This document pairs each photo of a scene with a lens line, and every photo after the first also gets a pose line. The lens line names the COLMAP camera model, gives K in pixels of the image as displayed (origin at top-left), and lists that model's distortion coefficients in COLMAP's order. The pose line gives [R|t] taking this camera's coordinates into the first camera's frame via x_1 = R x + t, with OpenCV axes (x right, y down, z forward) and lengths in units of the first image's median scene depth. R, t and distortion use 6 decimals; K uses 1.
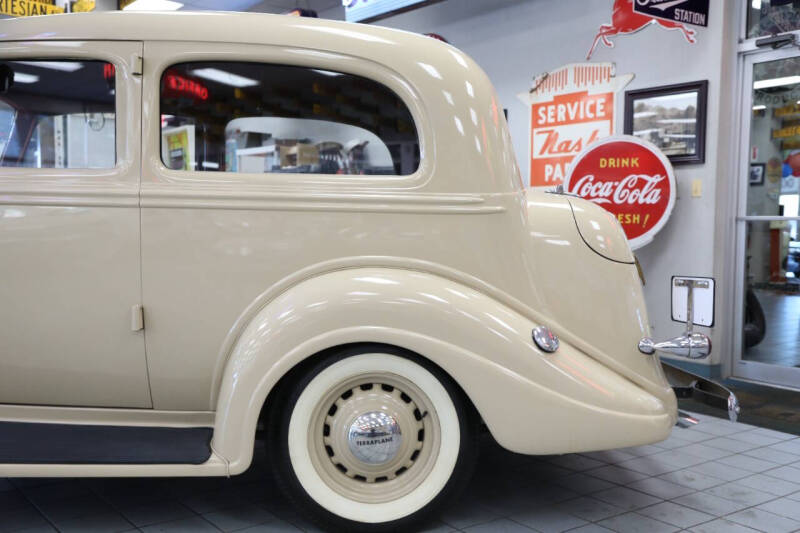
lens RADIAL K [[807.7, 0, 400.0], [0, 807.7, 266.5], [0, 0, 1]] dist [0.030848, 0.043114]
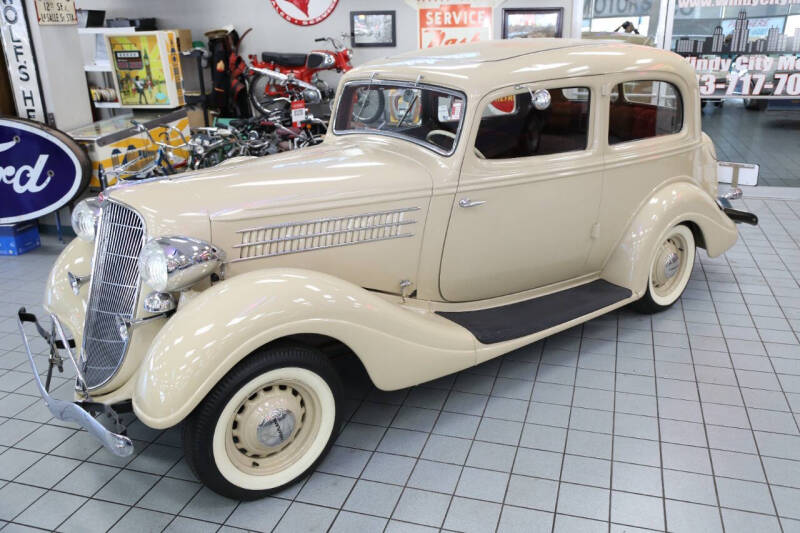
lens RADIAL K [[697.4, 0, 400.0], [0, 697.4, 266.5], [0, 0, 1]] dist [-0.005178, 0.008239]
pose [[0.814628, -0.214894, 0.538703, -0.711348], [0.058476, 0.954525, 0.292341, -0.158223], [-0.577028, -0.206648, 0.790149, -0.000110]]
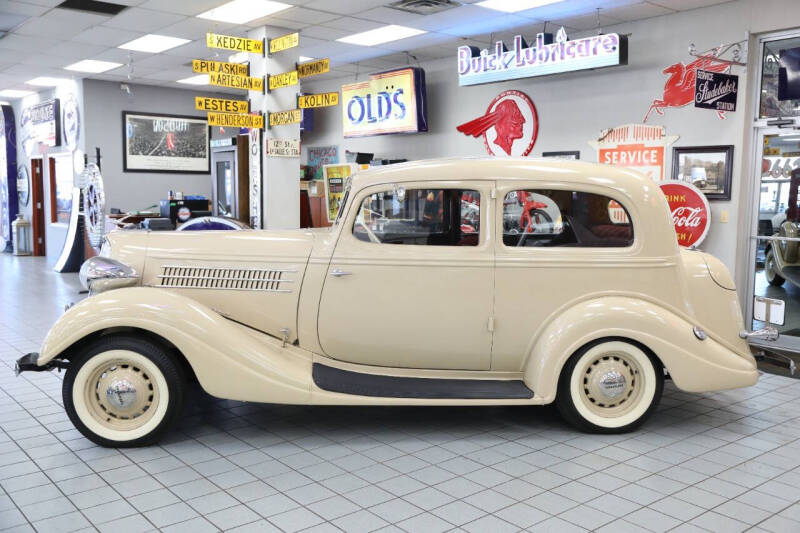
lens RADIAL K [[734.7, 0, 400.0], [0, 734.7, 266.5], [0, 0, 1]] dist [0.002046, 0.025098]
pose [[0.999434, -0.006172, 0.033077, -0.275206], [0.004525, 0.998756, 0.049660, -0.074018], [-0.033342, -0.049482, 0.998218, -0.335231]]
